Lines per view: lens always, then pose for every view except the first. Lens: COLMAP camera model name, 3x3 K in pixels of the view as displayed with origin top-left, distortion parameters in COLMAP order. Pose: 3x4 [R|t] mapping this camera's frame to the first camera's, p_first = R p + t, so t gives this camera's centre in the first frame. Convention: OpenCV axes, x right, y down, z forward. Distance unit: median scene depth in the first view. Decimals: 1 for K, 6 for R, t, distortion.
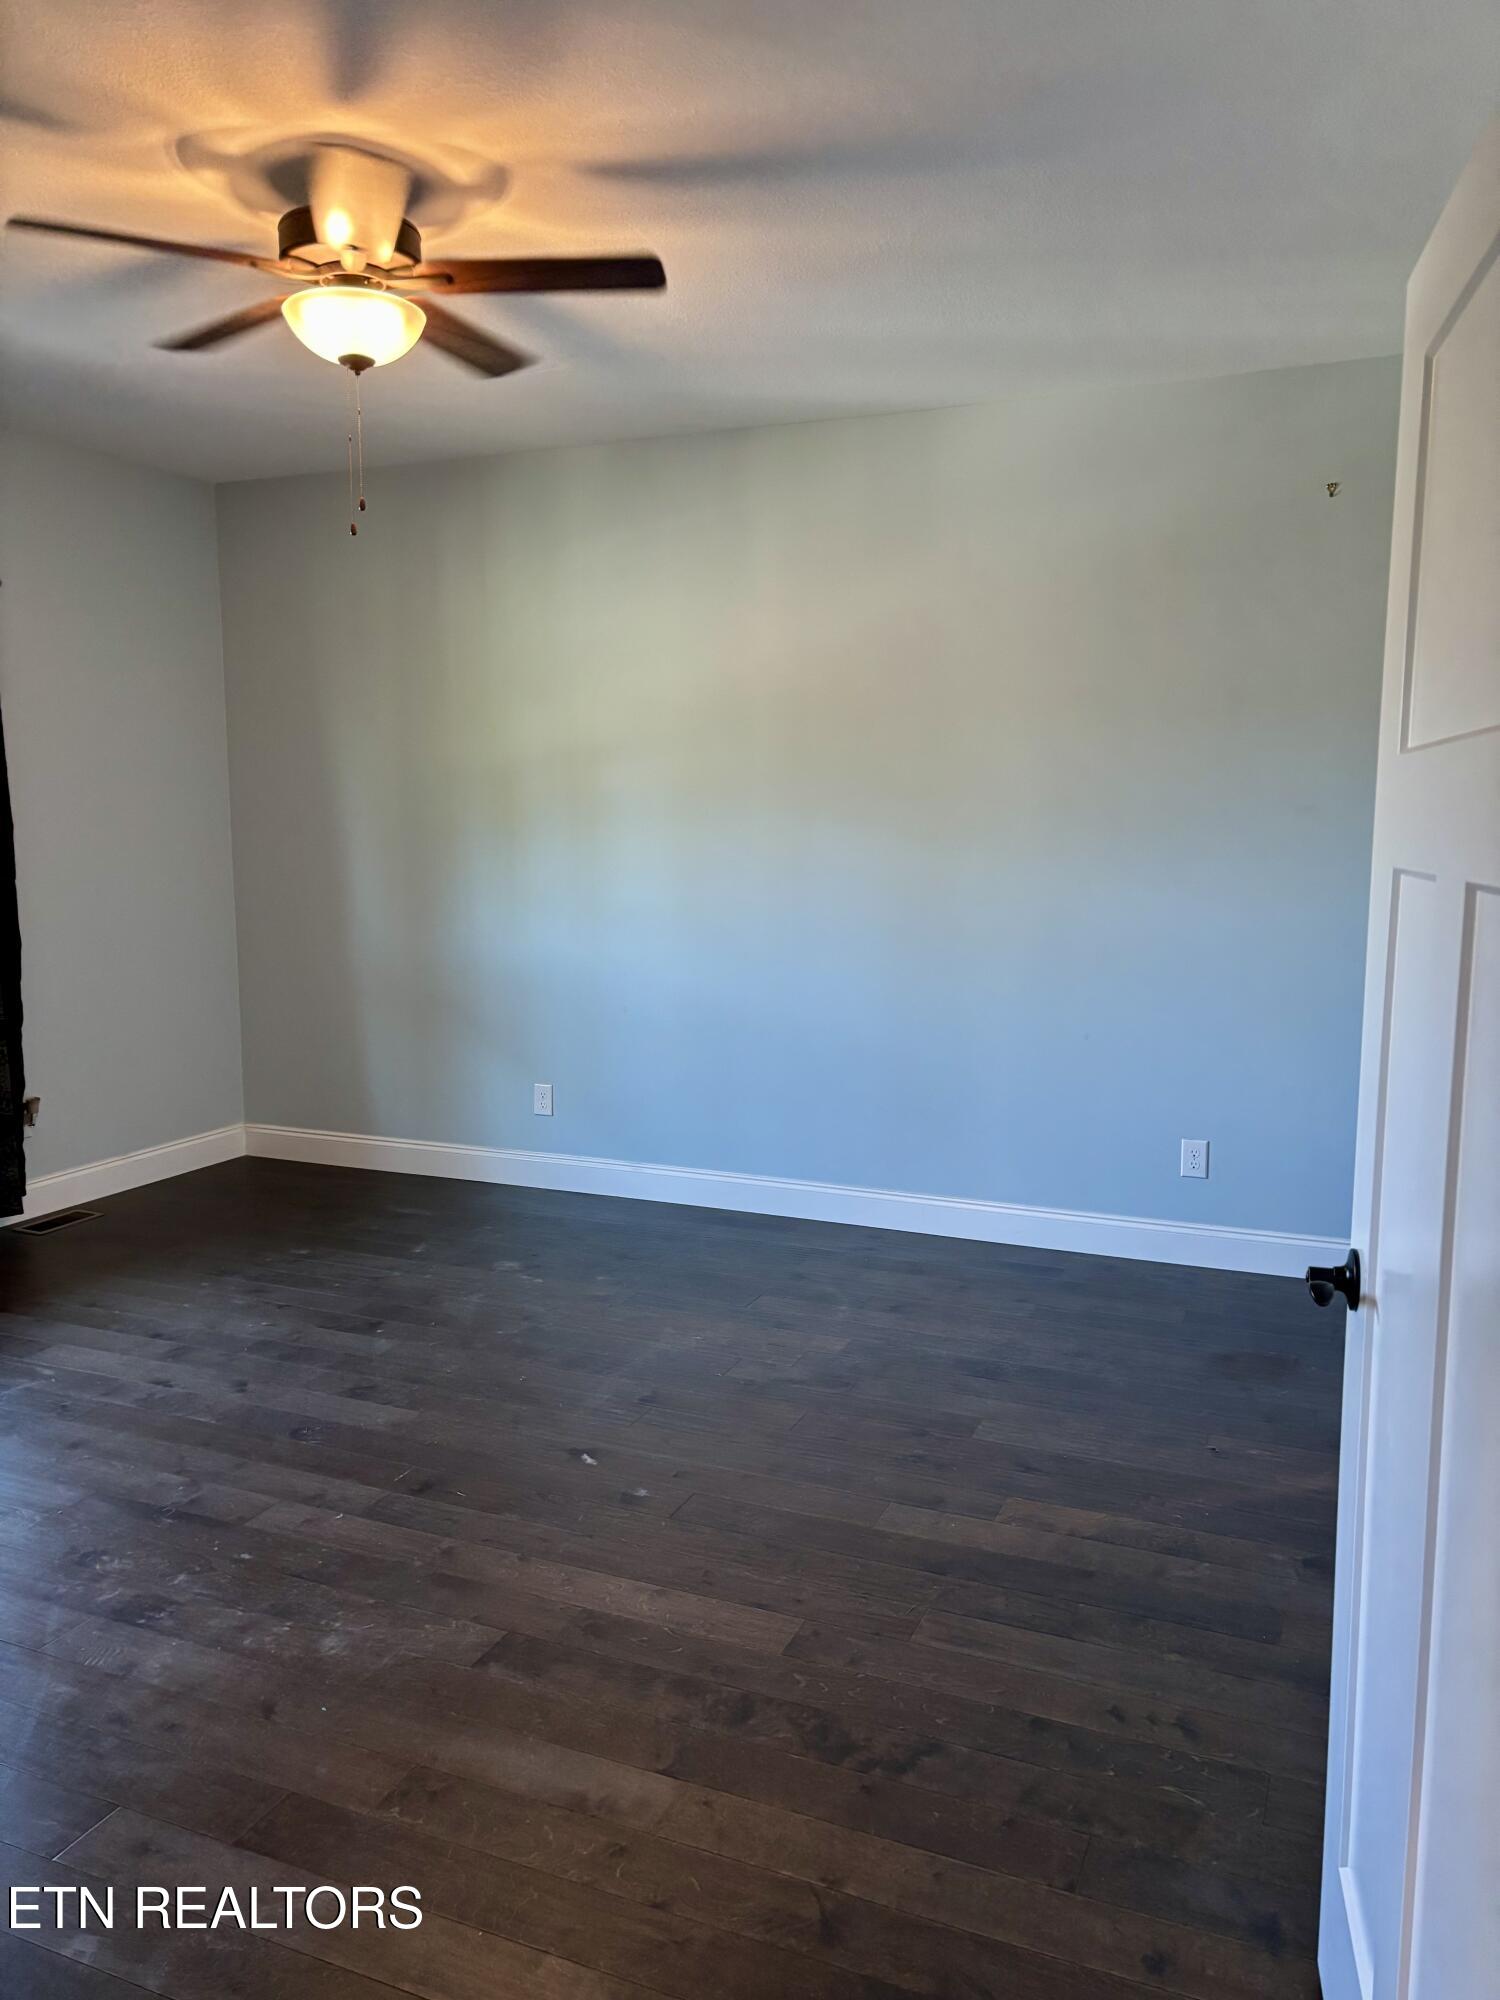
lens RADIAL K [[1525.8, 0, 736.0], [0, 1525.8, 1002.5], [0, 0, 1]] dist [0.054770, -0.040033]
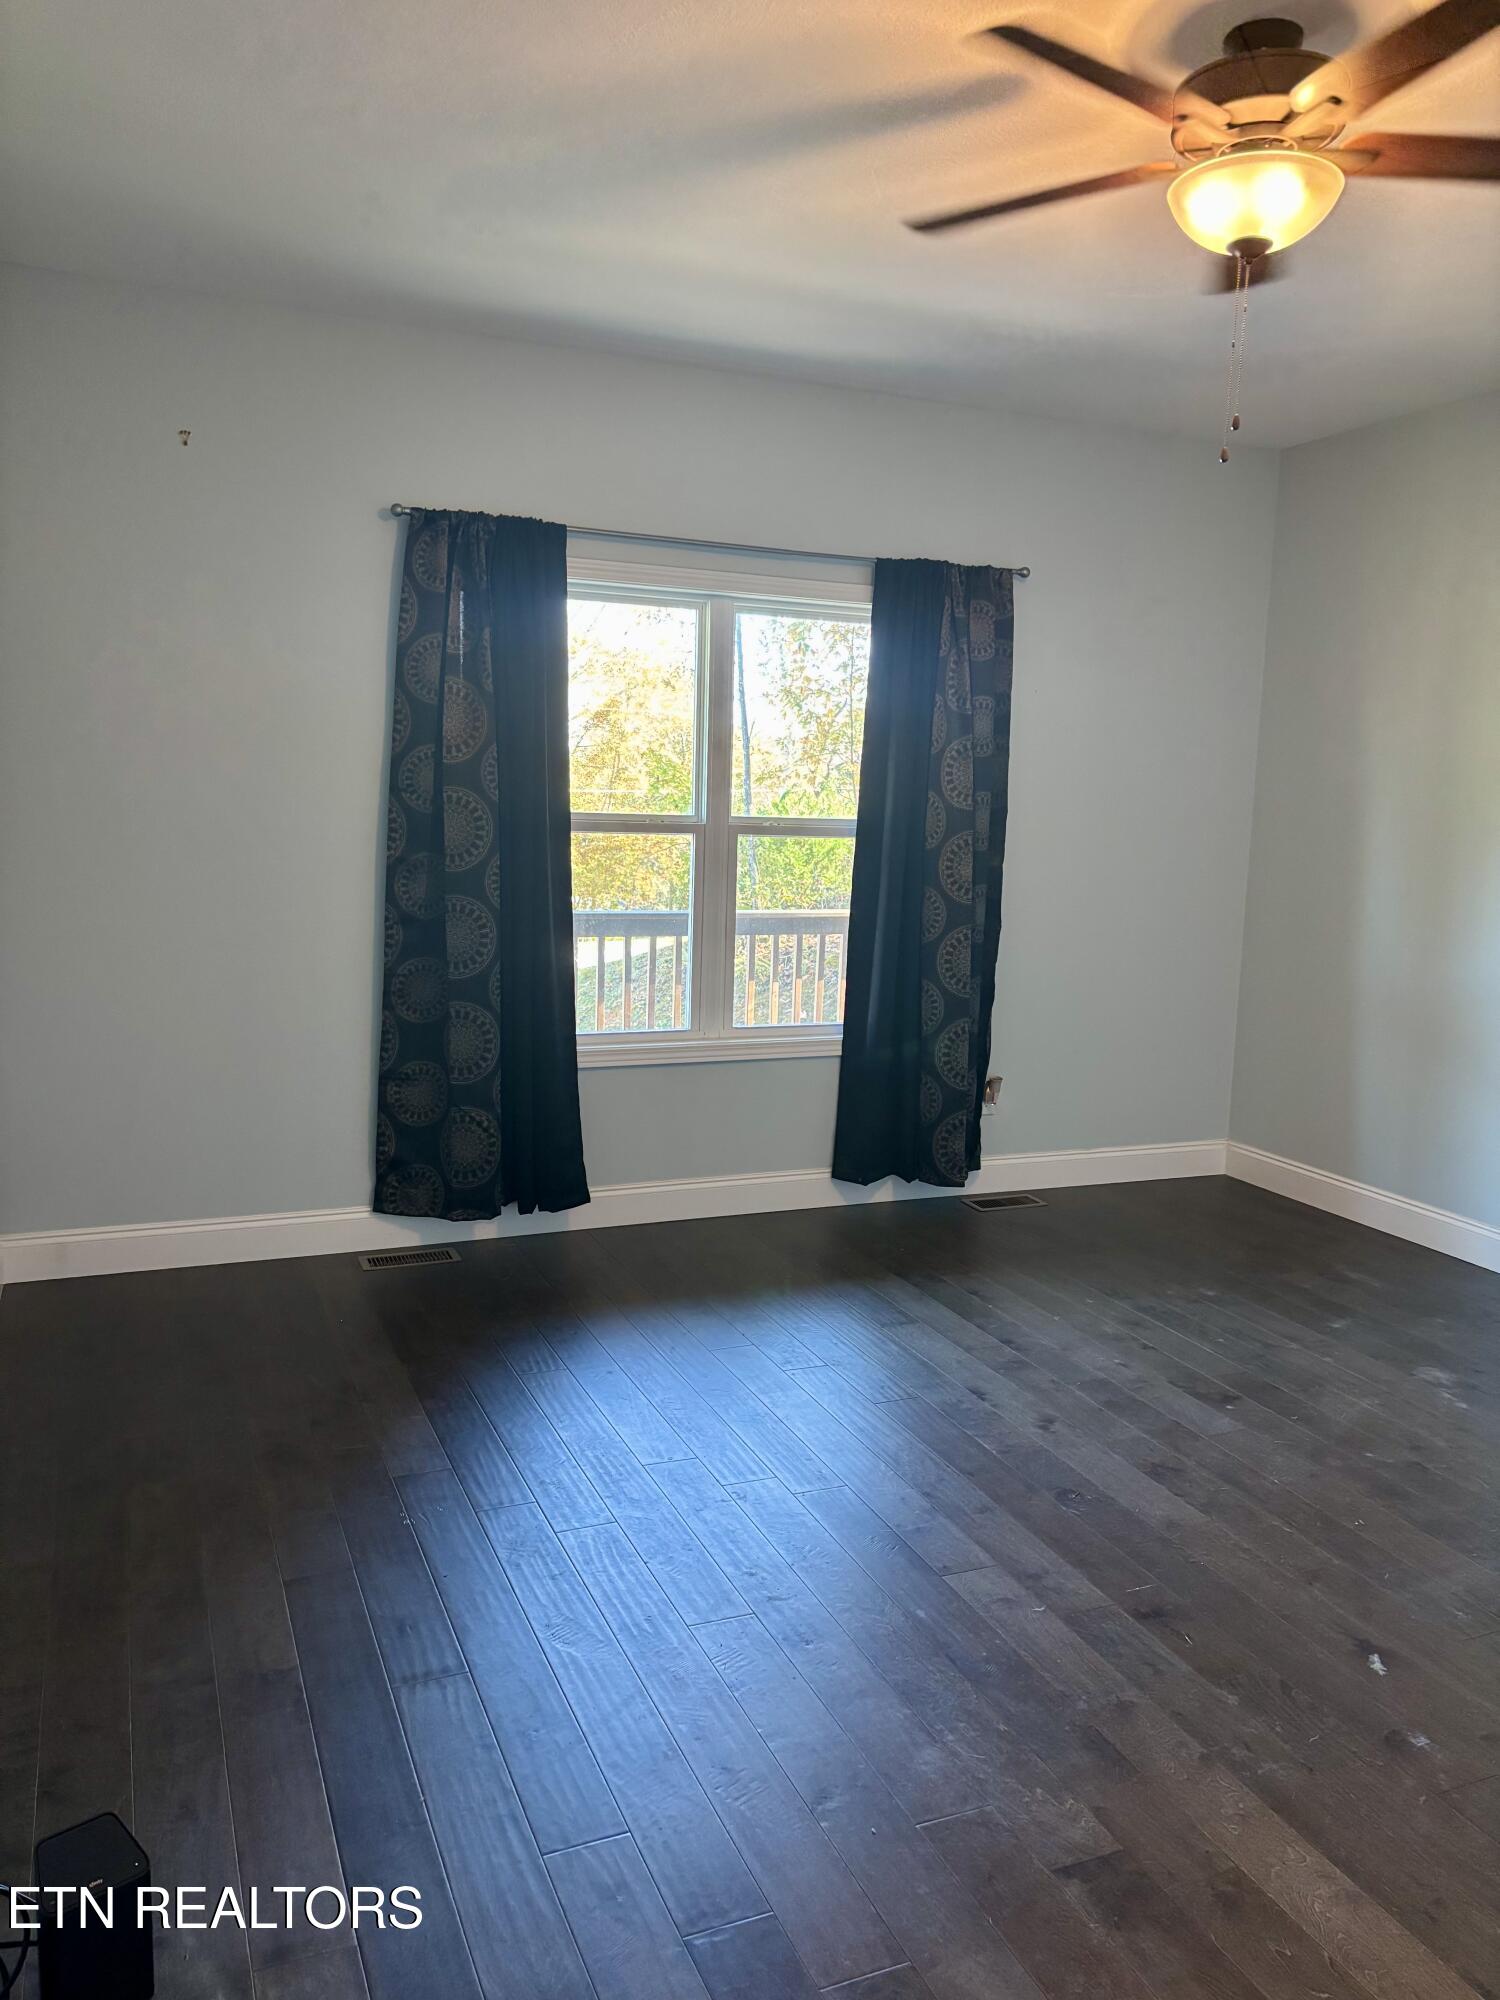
lens RADIAL K [[1525.8, 0, 760.6], [0, 1525.8, 995.1], [0, 0, 1]] dist [0.054770, -0.040033]
pose [[0.739276, 0.115659, -0.663396, 0.120374], [-0.120735, 0.991942, 0.038394, -0.015706], [0.662491, 0.051711, 0.747283, 0.180580]]
